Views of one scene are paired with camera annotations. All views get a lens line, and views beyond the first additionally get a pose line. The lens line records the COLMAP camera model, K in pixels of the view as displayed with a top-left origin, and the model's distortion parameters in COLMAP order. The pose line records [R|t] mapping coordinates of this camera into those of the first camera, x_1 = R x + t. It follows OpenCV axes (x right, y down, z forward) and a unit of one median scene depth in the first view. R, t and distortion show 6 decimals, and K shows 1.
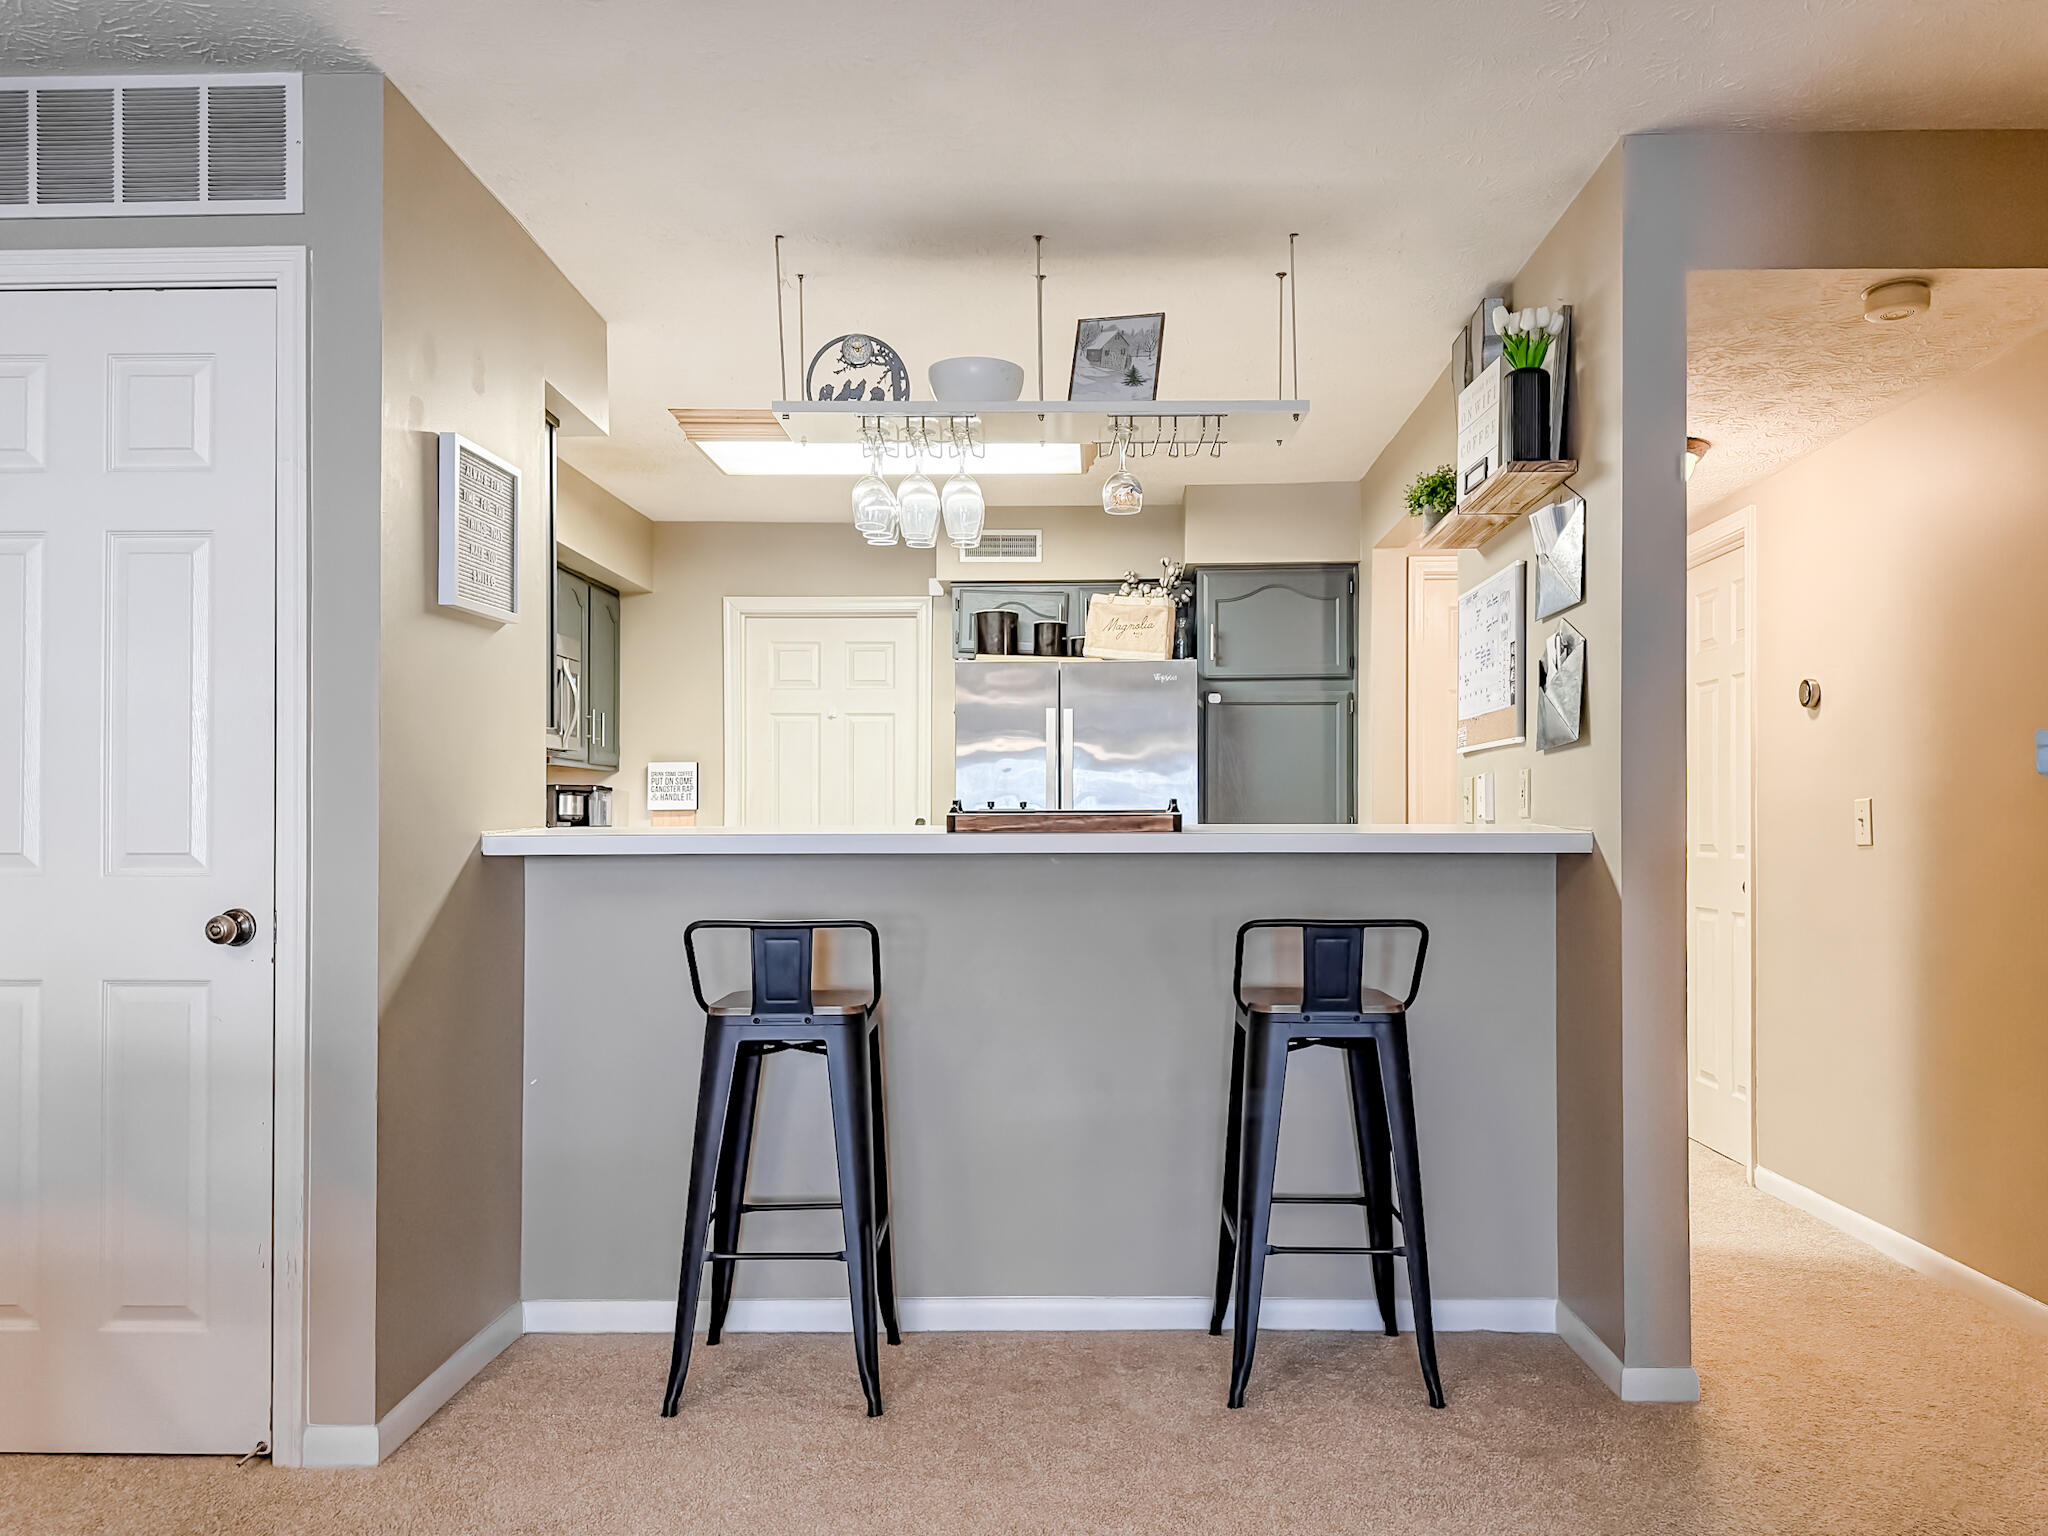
lens RADIAL K [[1435.1, 0, 1024.0], [0, 1435.1, 768.0], [0, 0, 1]] dist [0.000005, -0.000017]
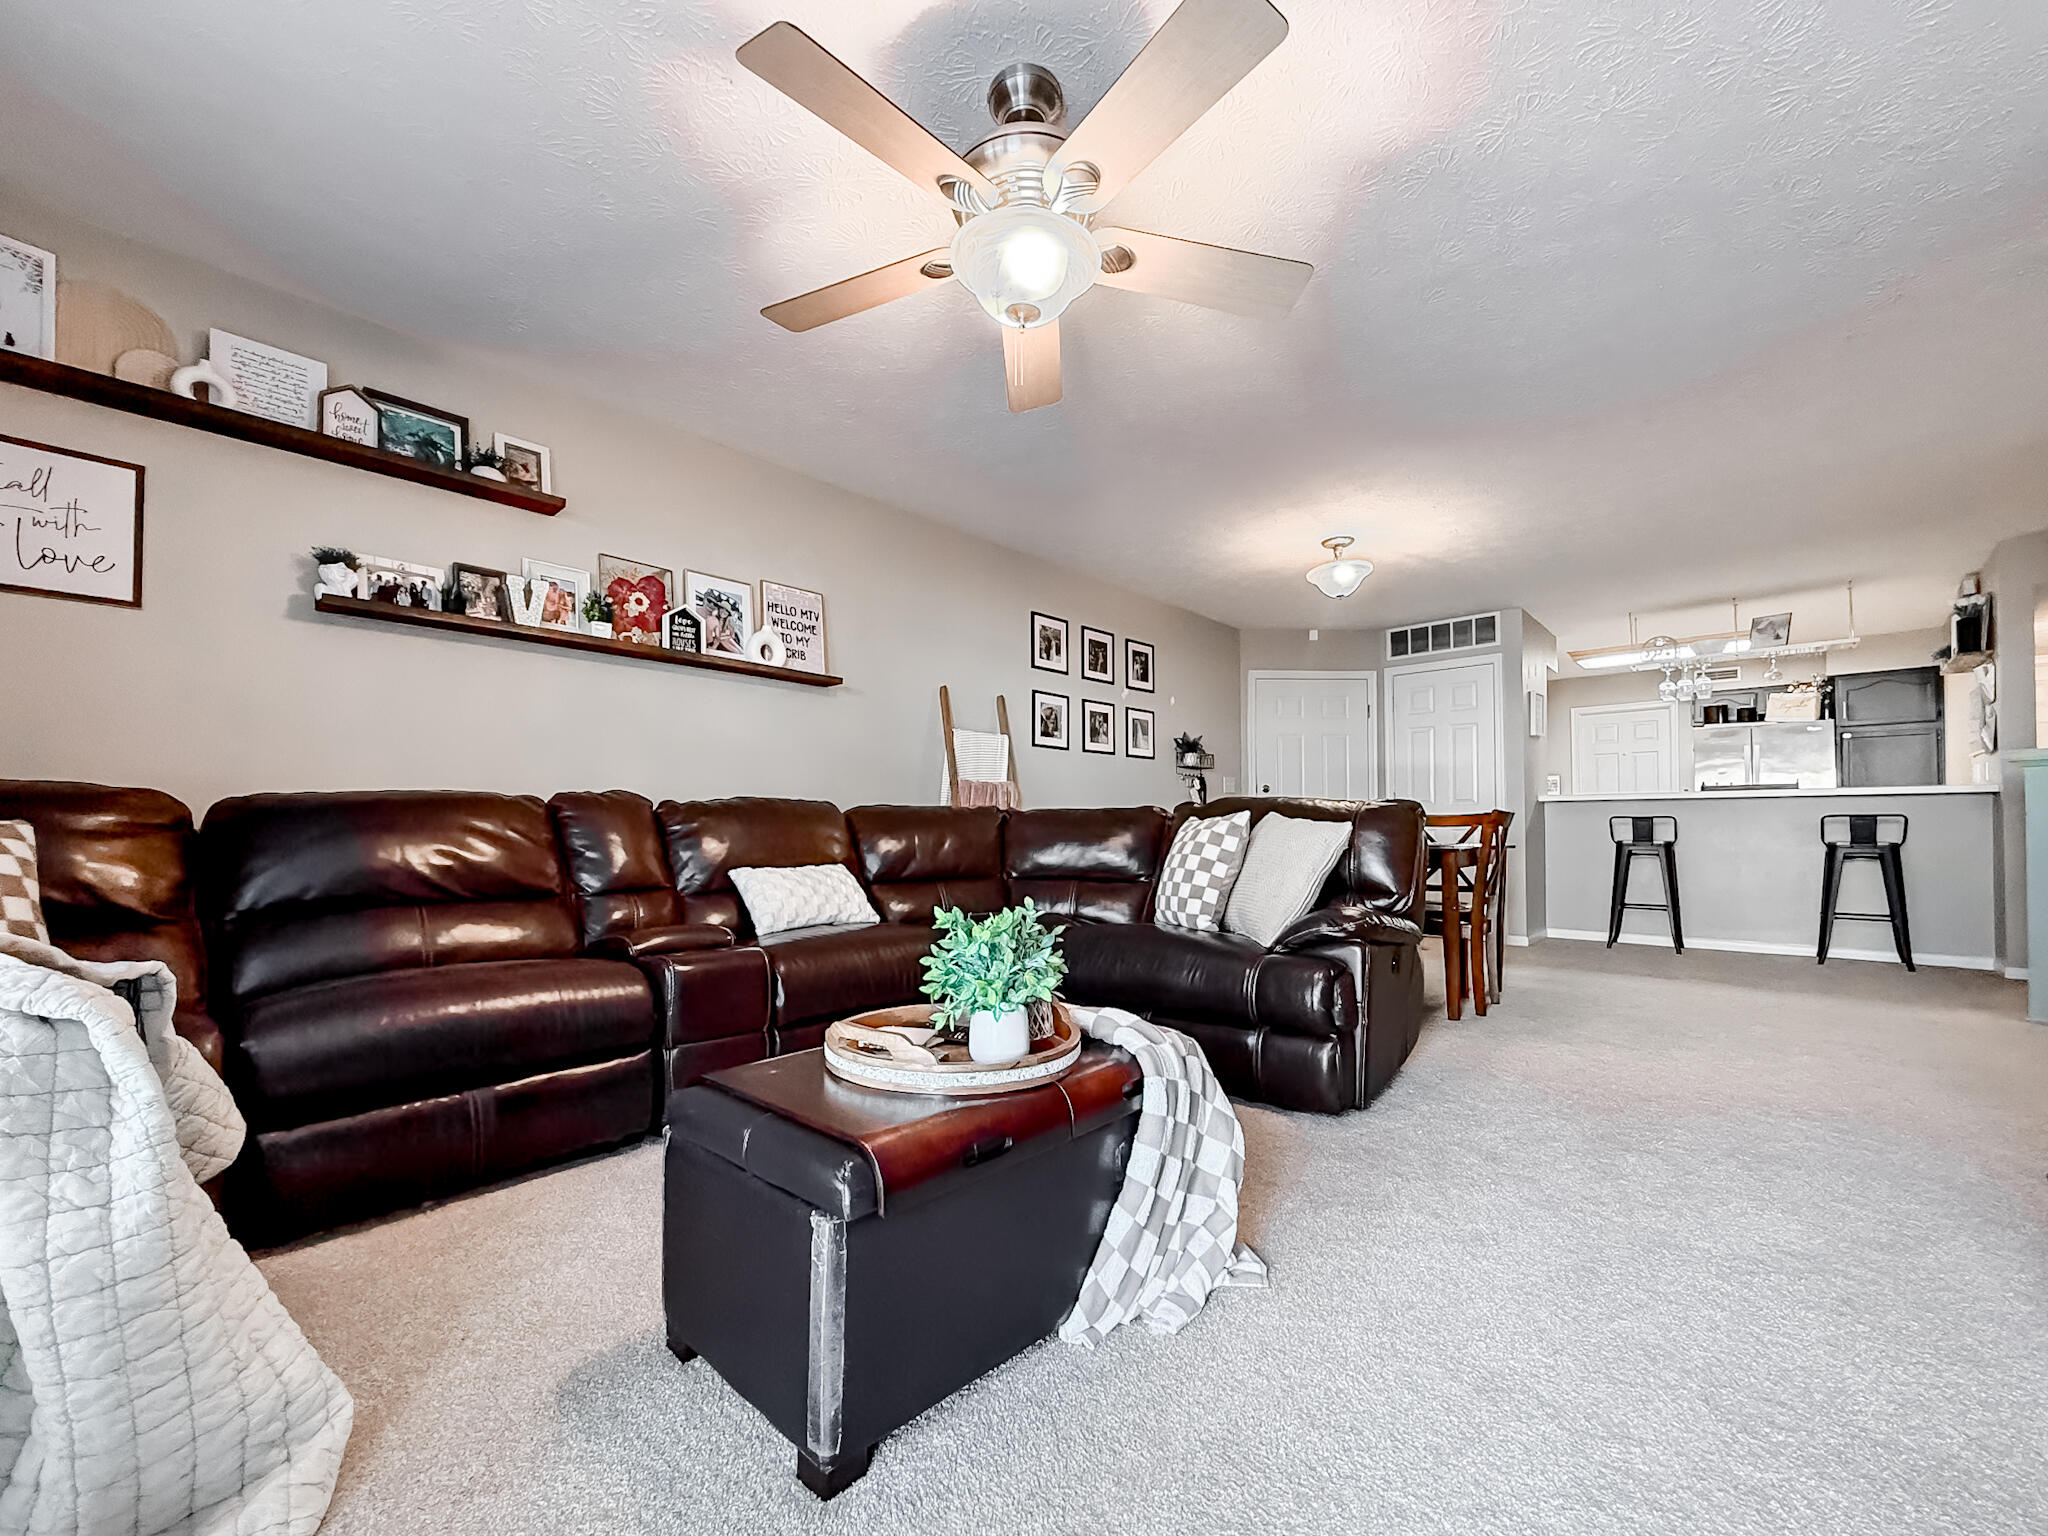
lens RADIAL K [[832.4, 0, 1027.7], [0, 832.4, 807.9], [0, 0, 1]] dist [-0.000529, -0.000109]
pose [[0.760533, -0.014401, -0.649139, 0.005840], [0.031308, 0.999404, 0.014509, 0.003677], [0.648543, -0.031358, 0.760531, -0.786422]]
